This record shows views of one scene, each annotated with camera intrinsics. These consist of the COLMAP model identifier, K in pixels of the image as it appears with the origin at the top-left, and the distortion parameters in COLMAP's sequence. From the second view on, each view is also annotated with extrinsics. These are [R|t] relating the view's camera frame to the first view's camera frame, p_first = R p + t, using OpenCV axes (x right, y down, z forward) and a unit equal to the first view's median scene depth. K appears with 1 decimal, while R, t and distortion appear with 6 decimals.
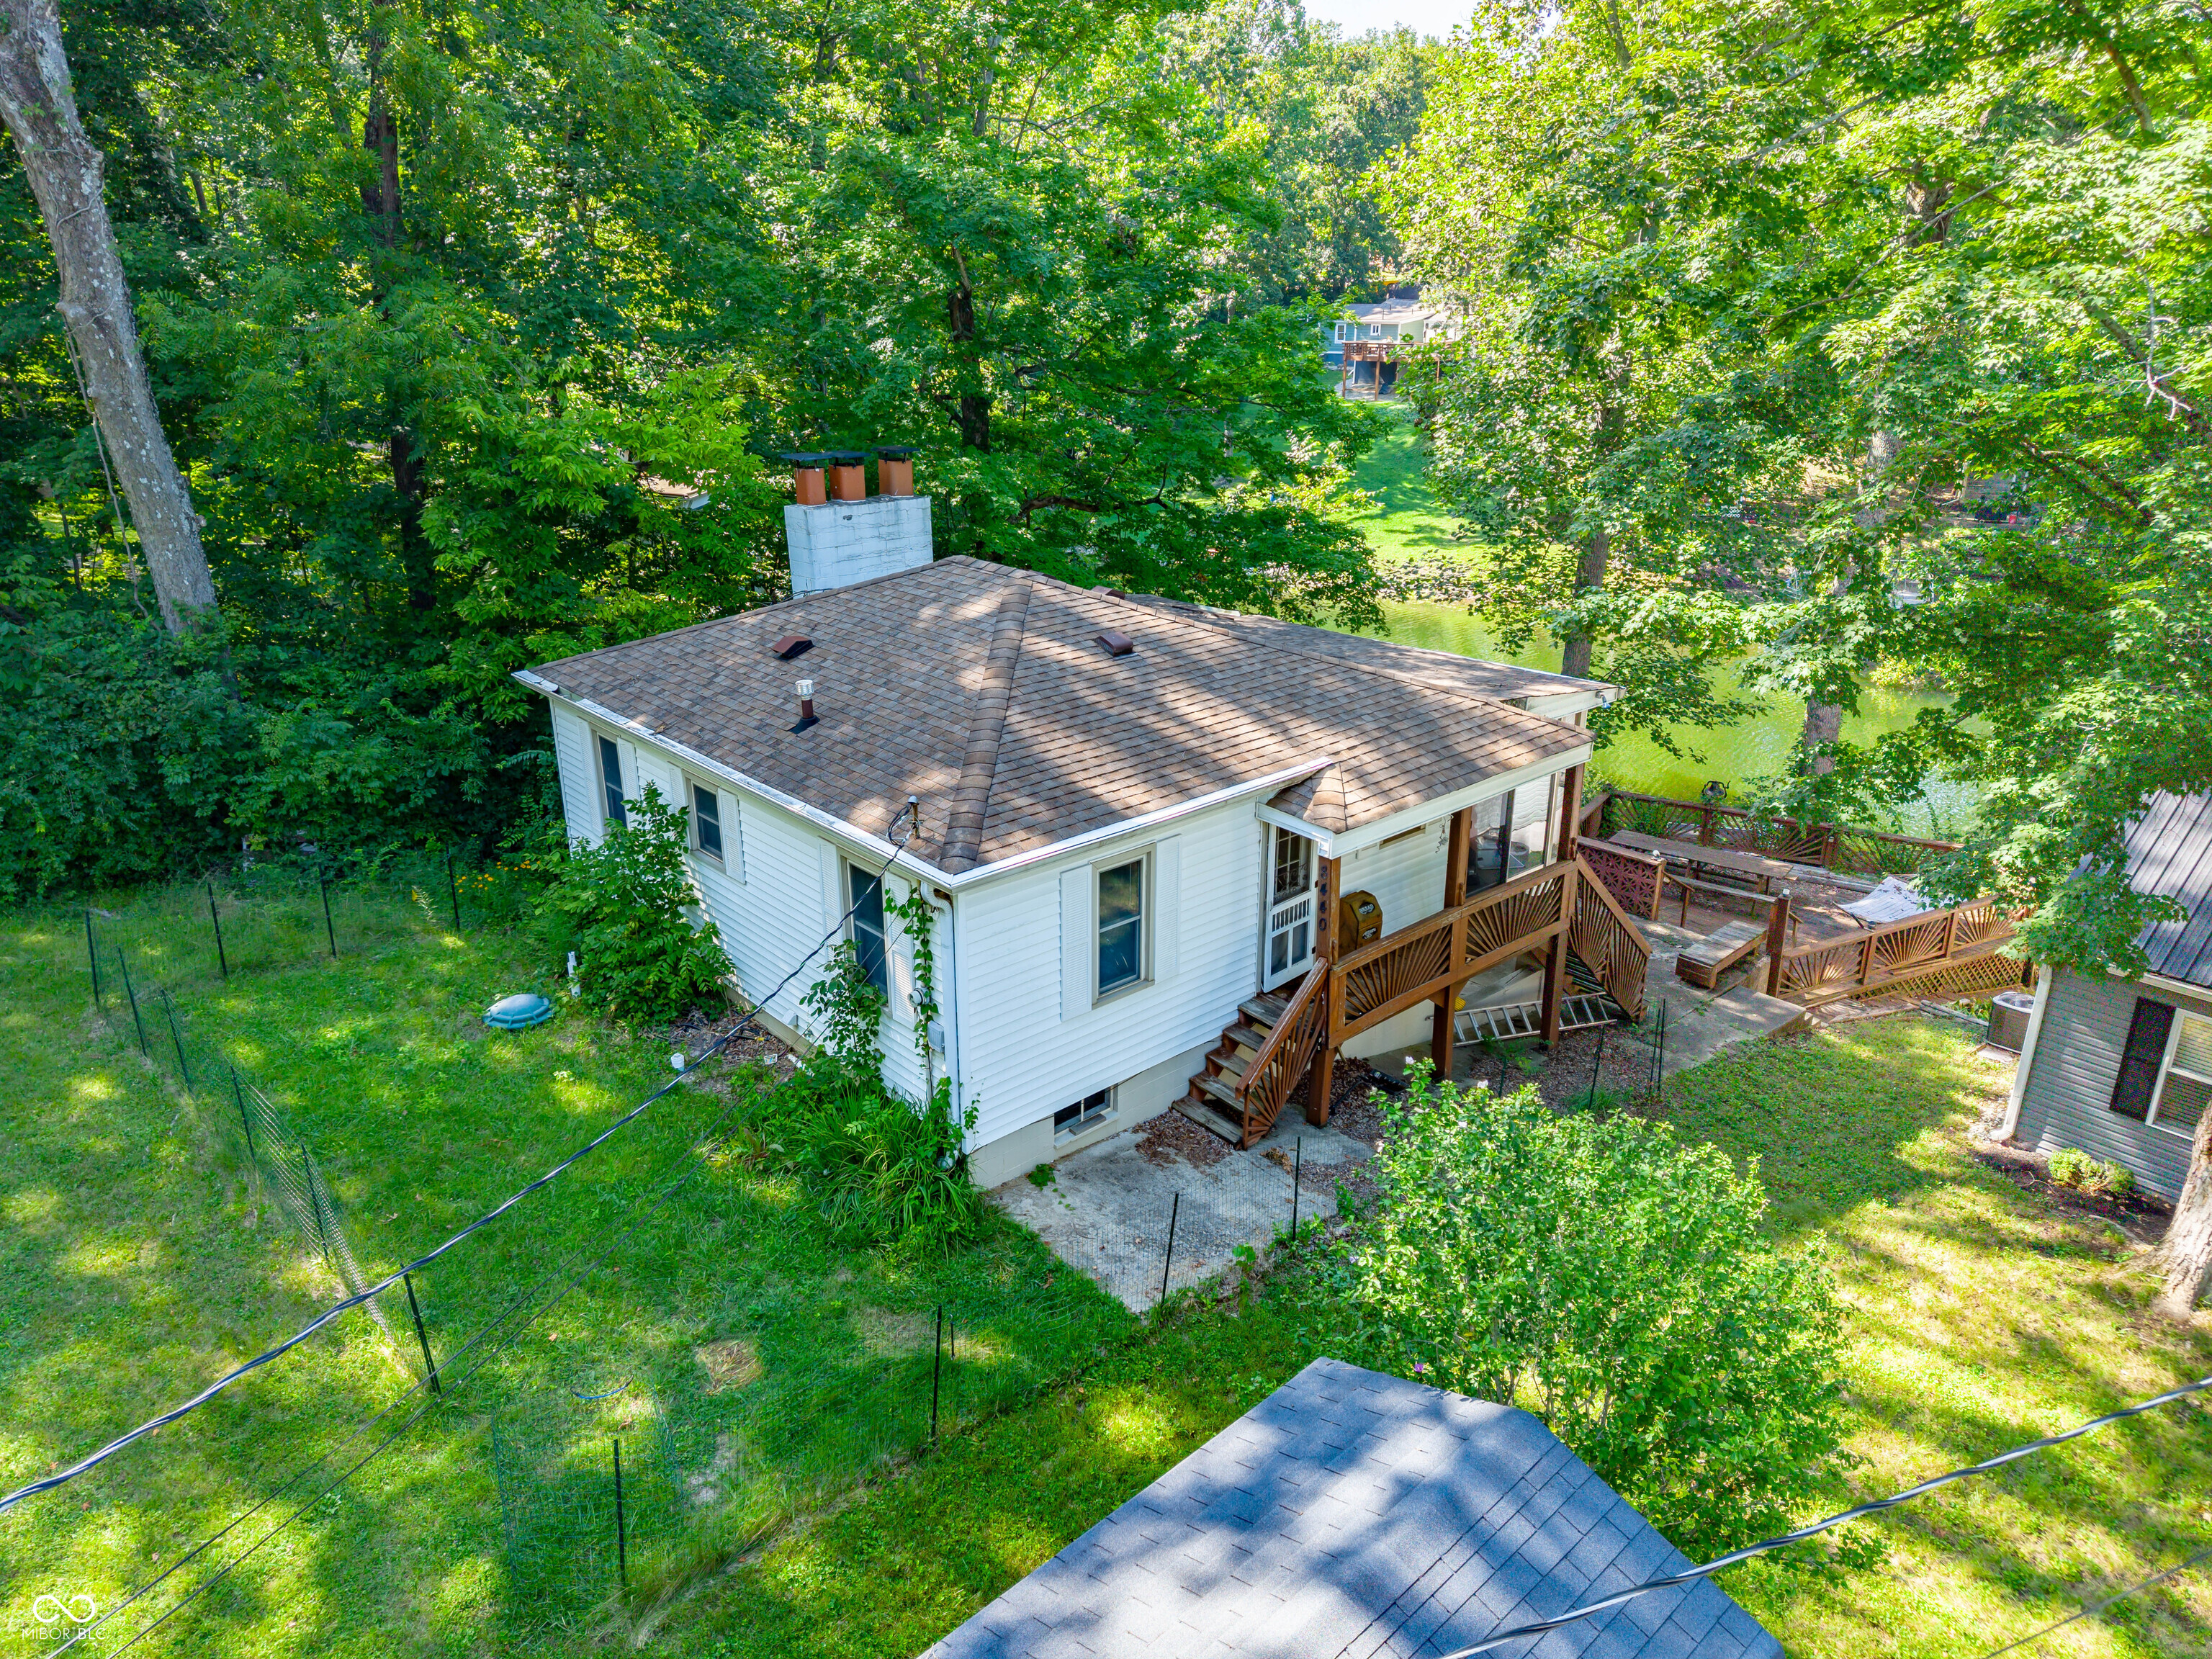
lens RADIAL K [[1502.4, 0, 1106.0], [0, 1502.4, 829.5], [0, 0, 1]] dist [0.001984, -0.003402]
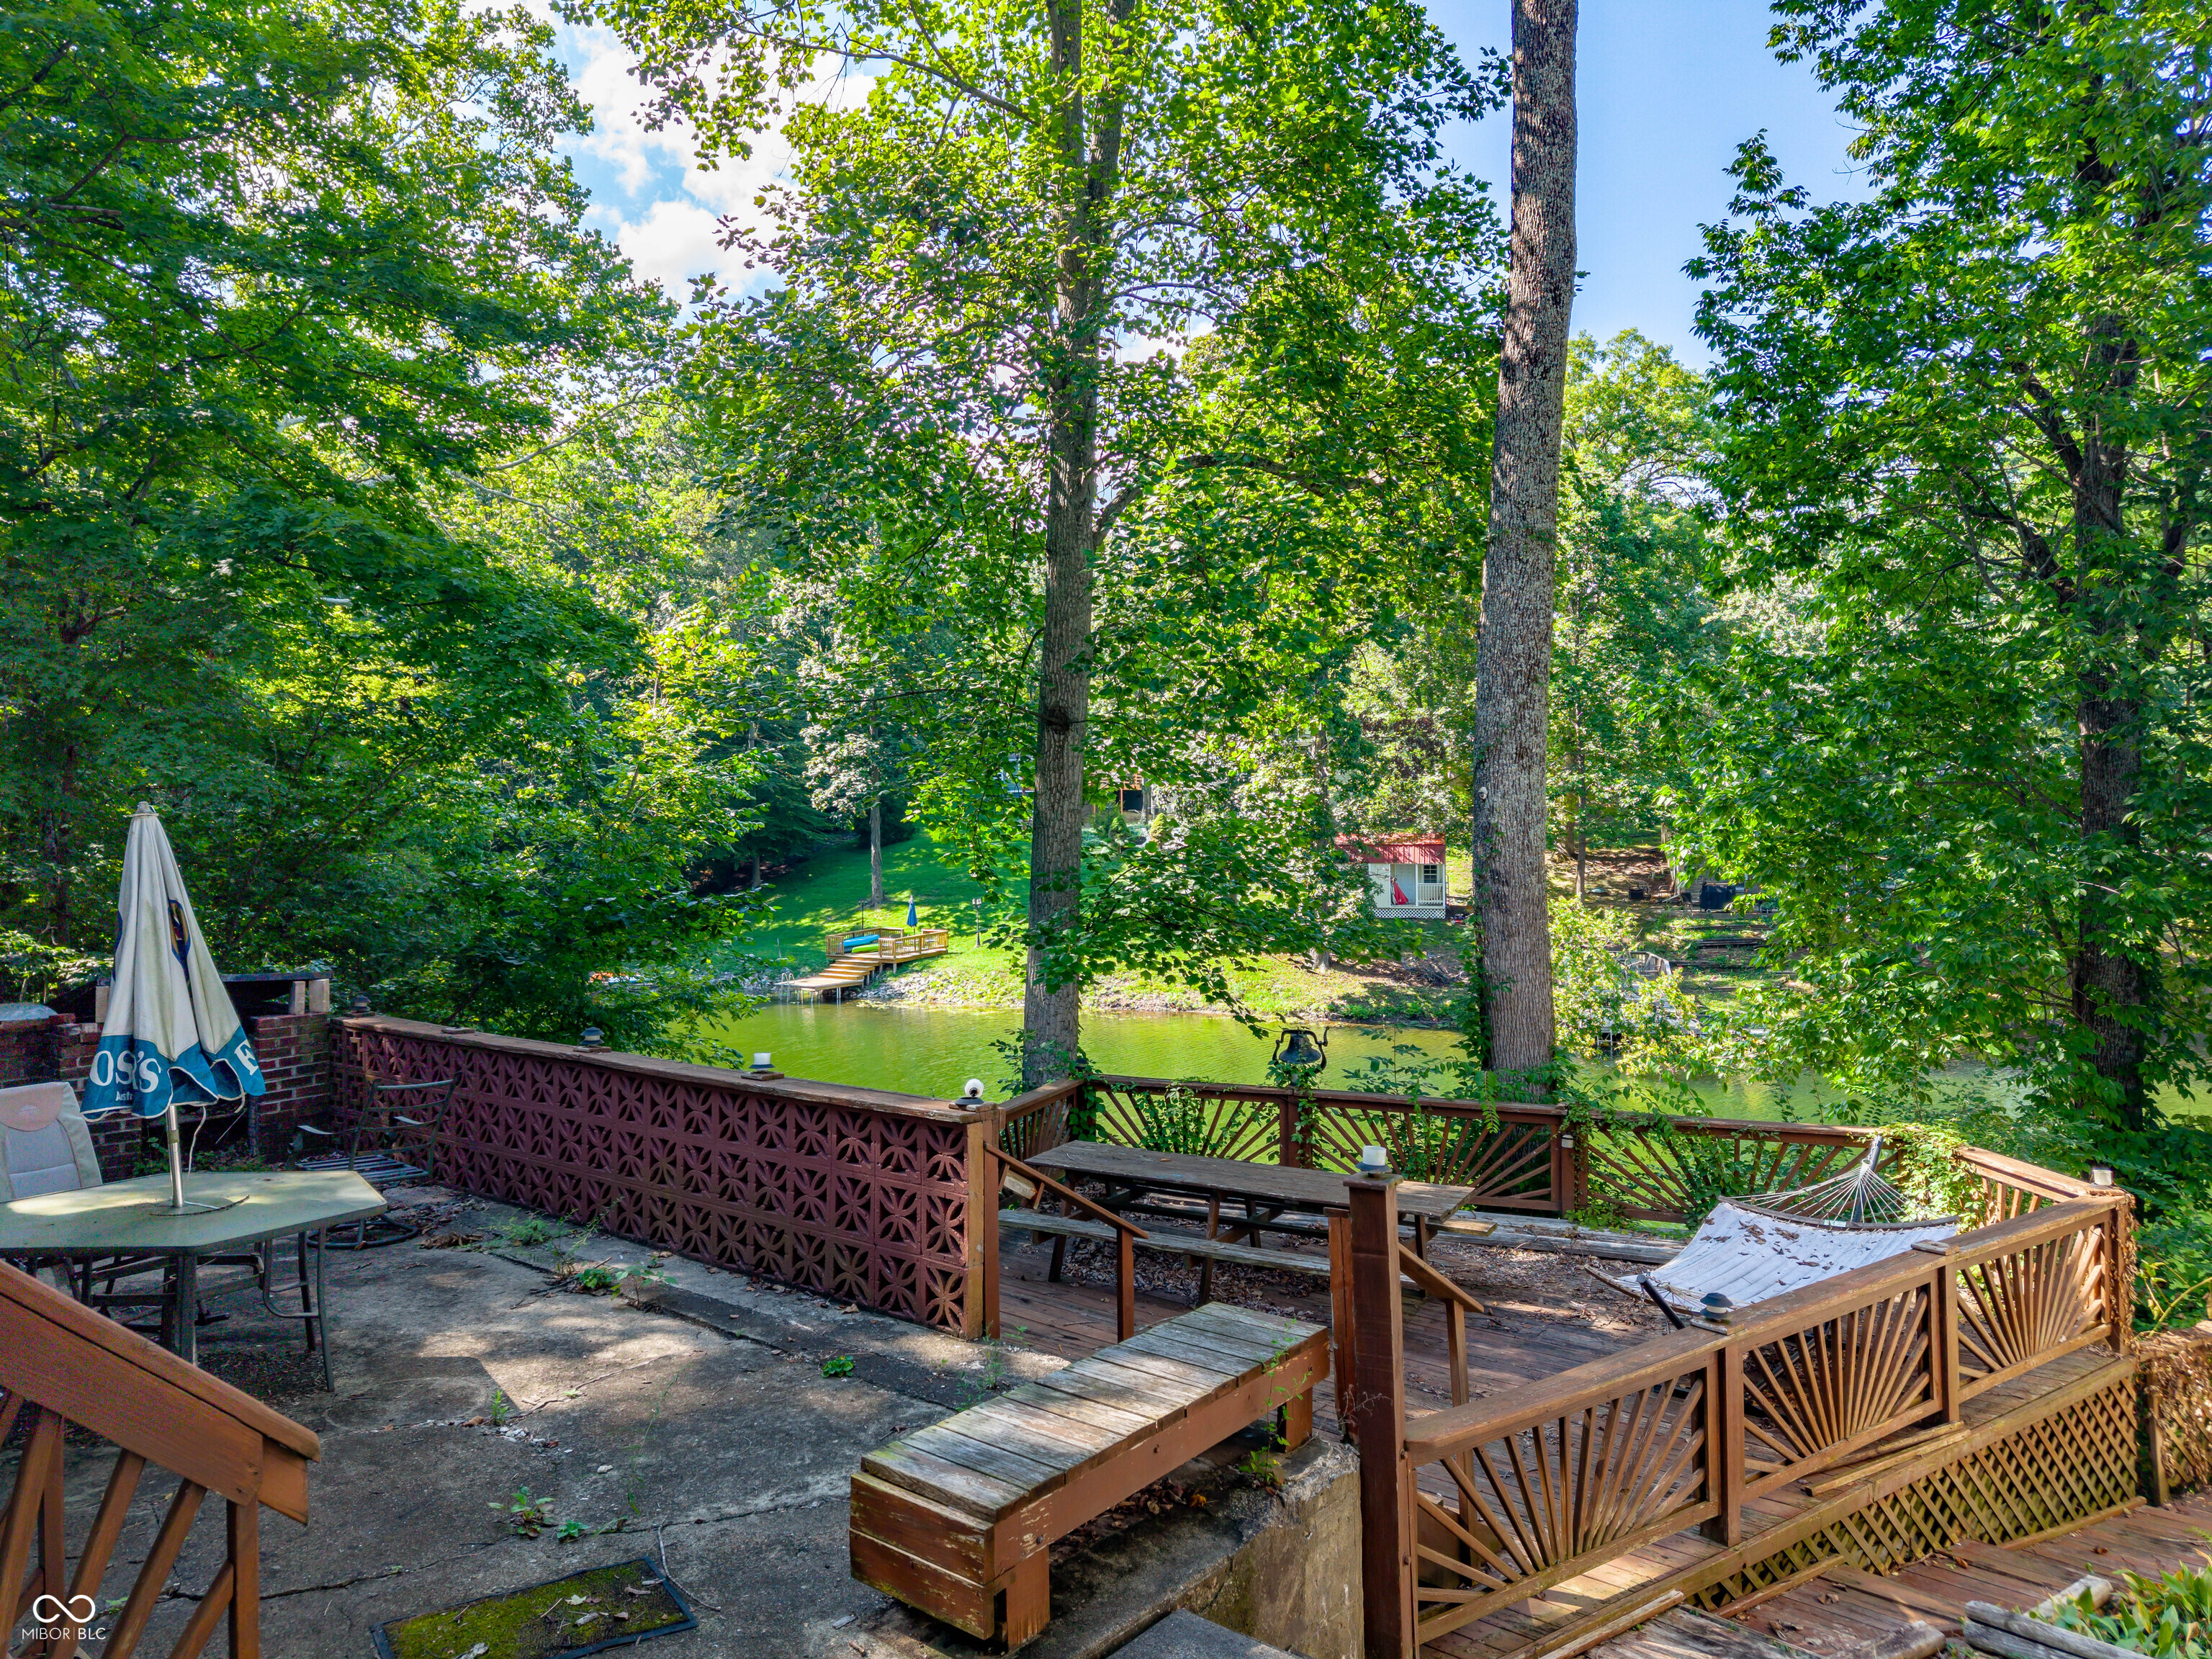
lens RADIAL K [[1502.4, 0, 1106.0], [0, 1502.4, 829.5], [0, 0, 1]] dist [0.001984, -0.003402]
pose [[0.988553, 0.006228, 0.150745, 0.349193], [0.042974, 0.946136, -0.320904, 0.063163], [-0.144623, 0.323709, 0.935038, 0.716510]]
